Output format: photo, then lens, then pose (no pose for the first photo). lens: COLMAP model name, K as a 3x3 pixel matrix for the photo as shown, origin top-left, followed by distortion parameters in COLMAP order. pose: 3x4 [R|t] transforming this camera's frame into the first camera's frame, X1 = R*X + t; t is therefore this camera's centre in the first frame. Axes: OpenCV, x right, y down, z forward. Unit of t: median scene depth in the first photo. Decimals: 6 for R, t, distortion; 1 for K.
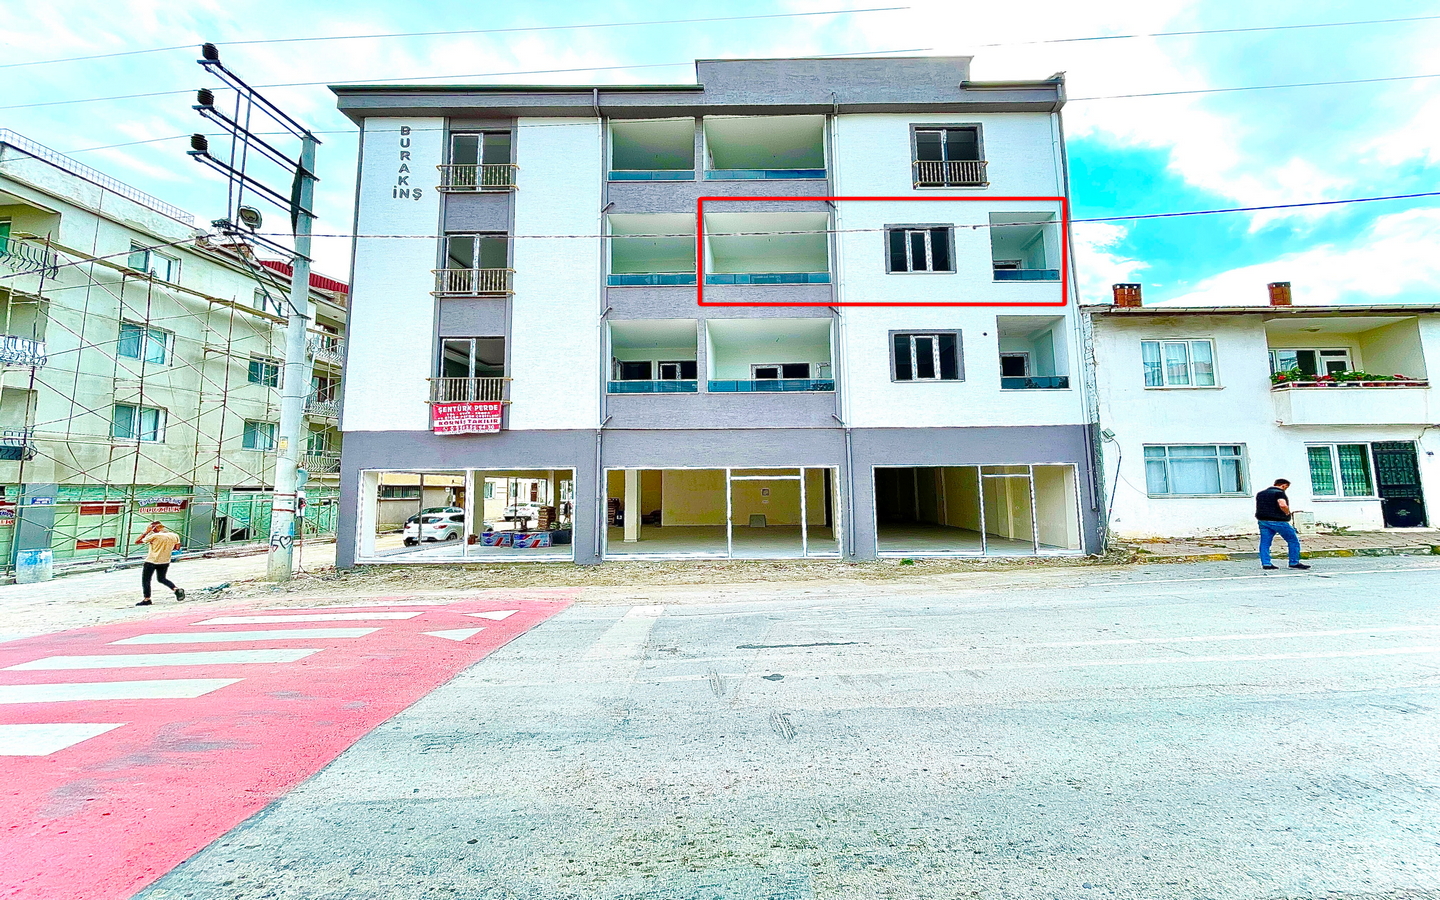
lens RADIAL K [[587.0, 0, 718.4], [0, 587.0, 444.0], [0, 0, 1]] dist [-0.000392, -0.000213]
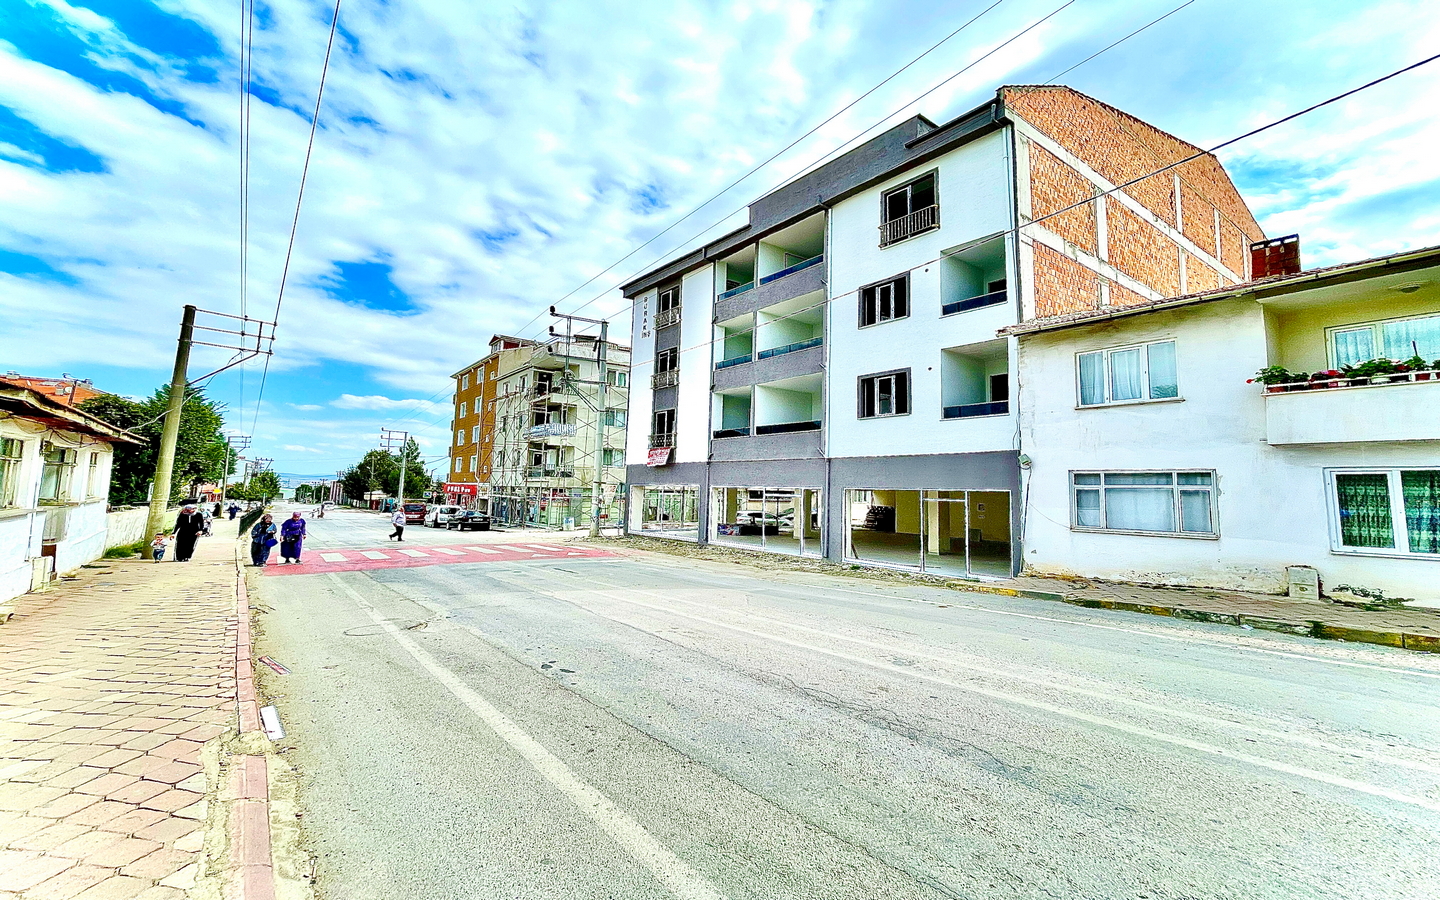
lens RADIAL K [[581.5, 0, 713.3], [0, 581.5, 458.8], [0, 0, 1]] dist [-0.000106, -0.000077]
pose [[0.628001, -0.019247, -0.777975, 1.032263], [0.034485, 0.999400, 0.003112, -0.038587], [0.777448, -0.028783, 0.628288, 0.013200]]
